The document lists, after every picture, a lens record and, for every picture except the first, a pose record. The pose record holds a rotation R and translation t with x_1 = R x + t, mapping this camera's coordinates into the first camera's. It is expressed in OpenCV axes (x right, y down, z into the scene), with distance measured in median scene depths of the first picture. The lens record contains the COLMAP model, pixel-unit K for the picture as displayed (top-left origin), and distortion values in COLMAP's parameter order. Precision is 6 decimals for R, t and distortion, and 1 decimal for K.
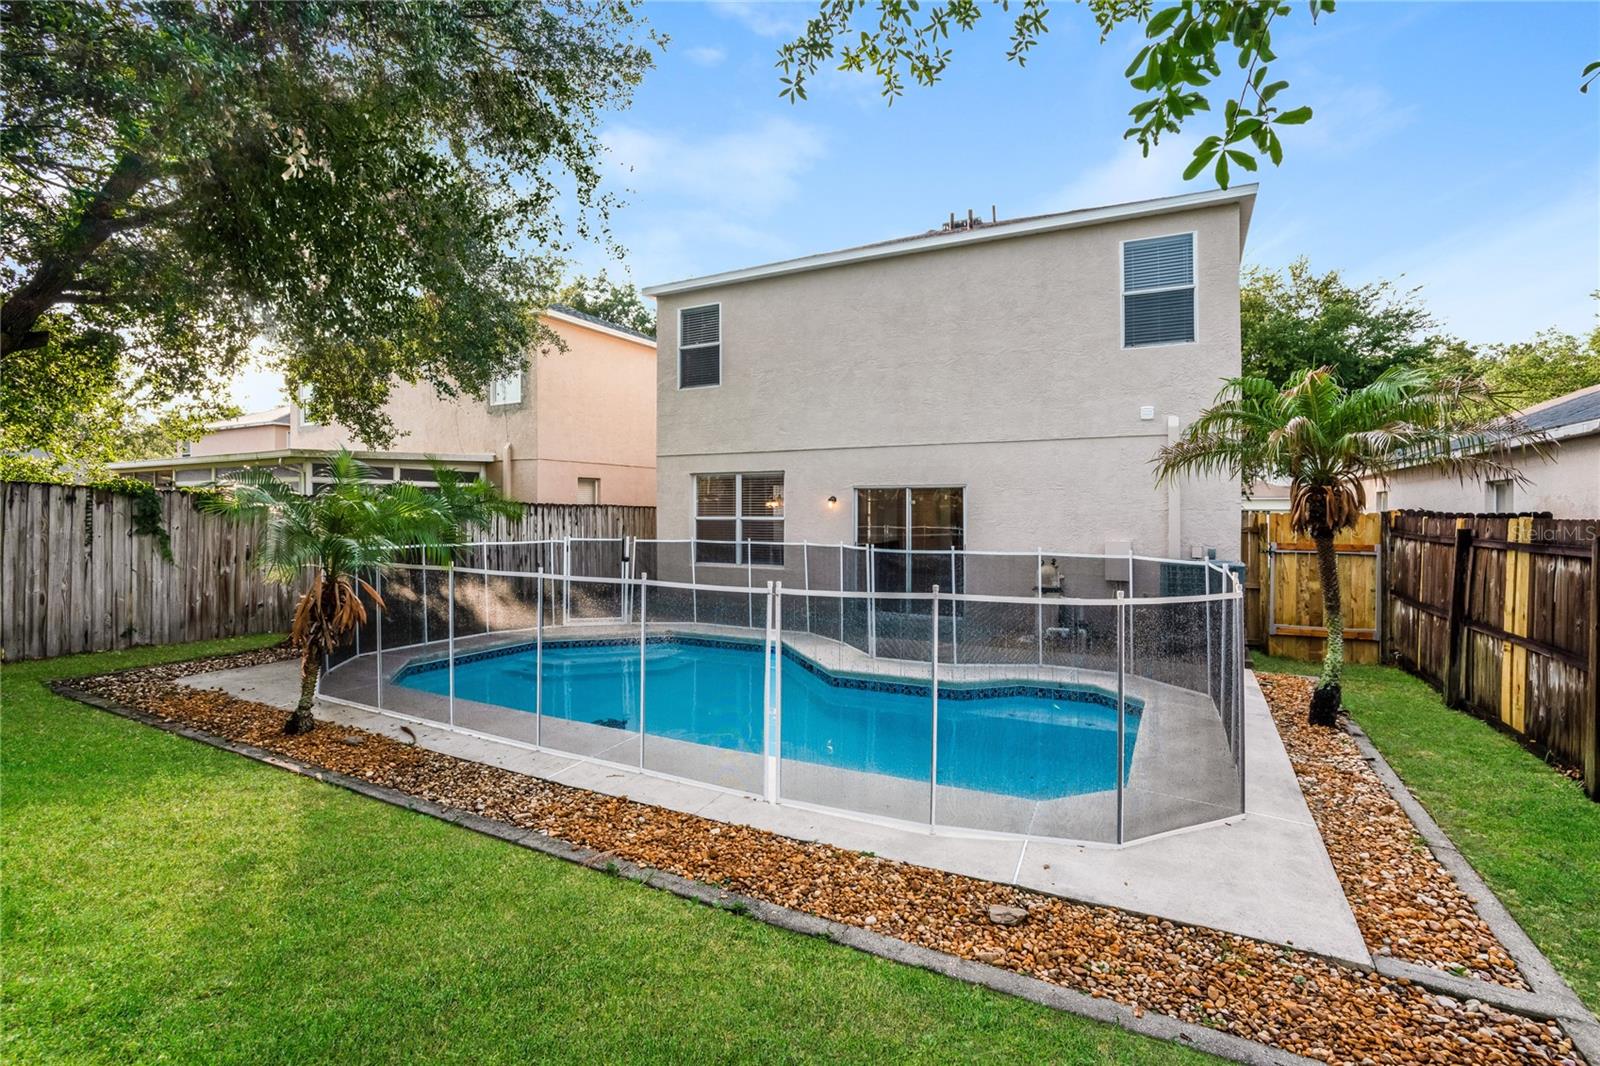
lens RADIAL K [[737.6, 0, 790.8], [0, 737.6, 499.5], [0, 0, 1]] dist [-0.043132, 0.013692]
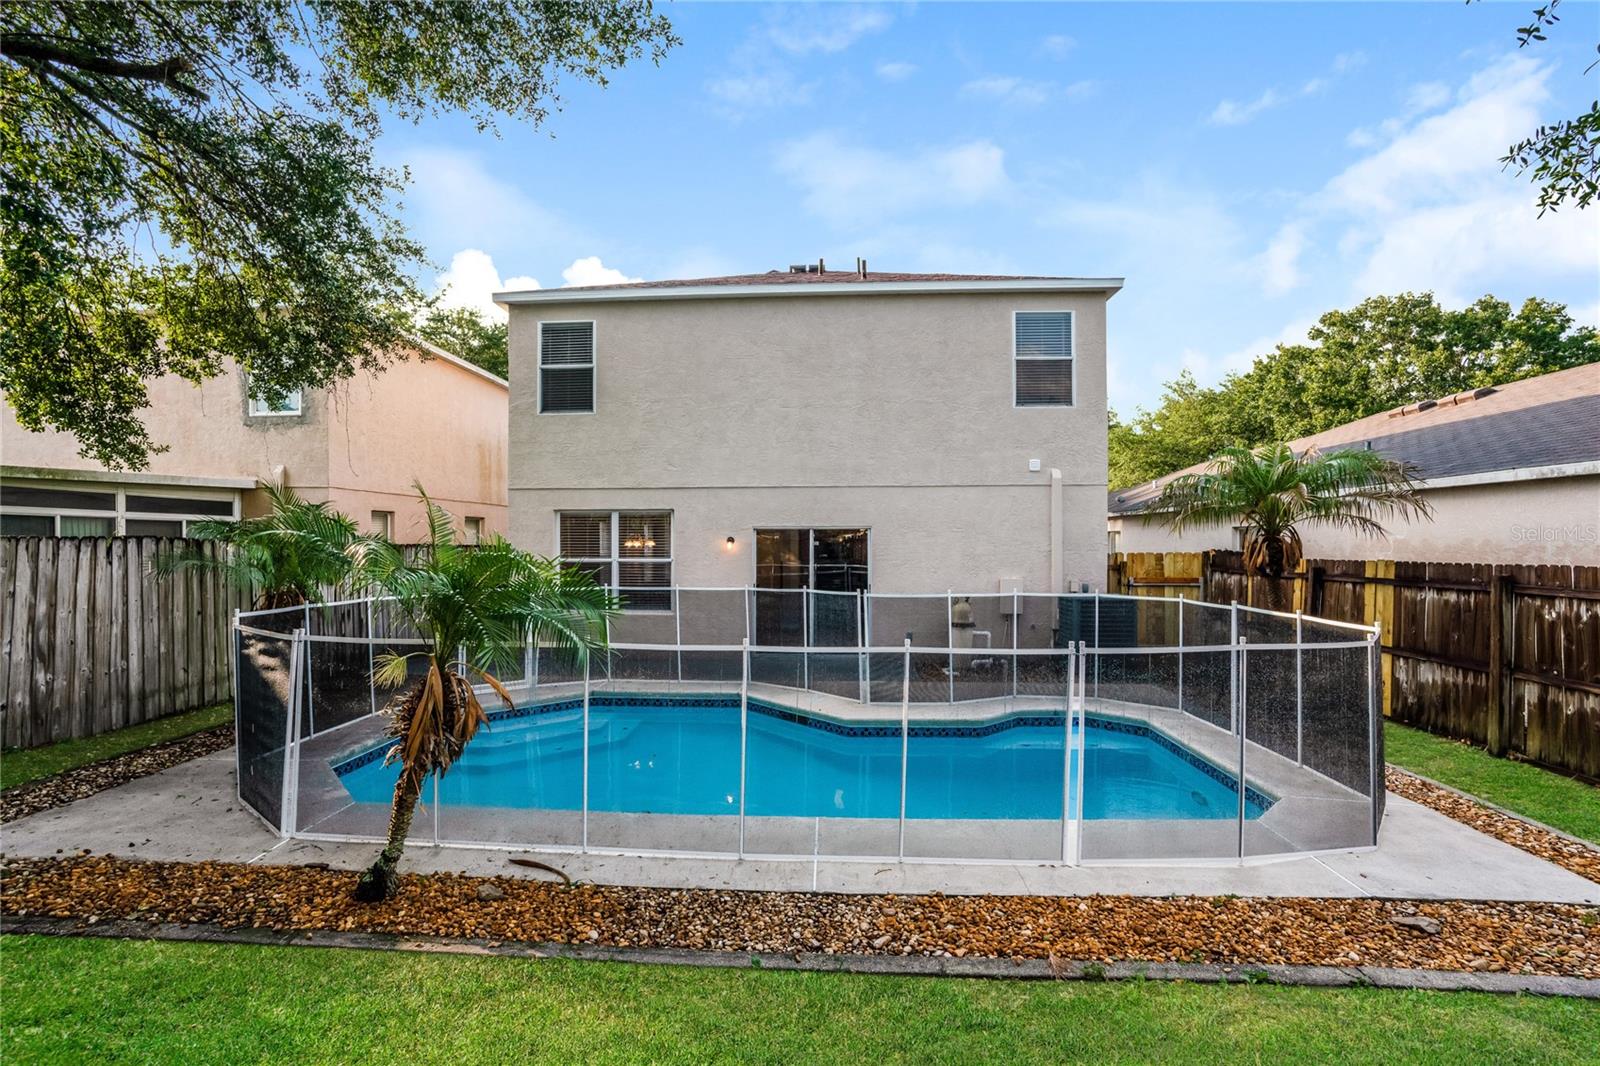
lens RADIAL K [[737.6, 0, 783.9], [0, 737.6, 530.0], [0, 0, 1]] dist [-0.043132, 0.013692]
pose [[0.911315, 0.004024, 0.411690, -0.351183], [-0.003343, 0.999992, -0.002376, -0.014390], [-0.411696, 0.000789, 0.911321, 0.123616]]
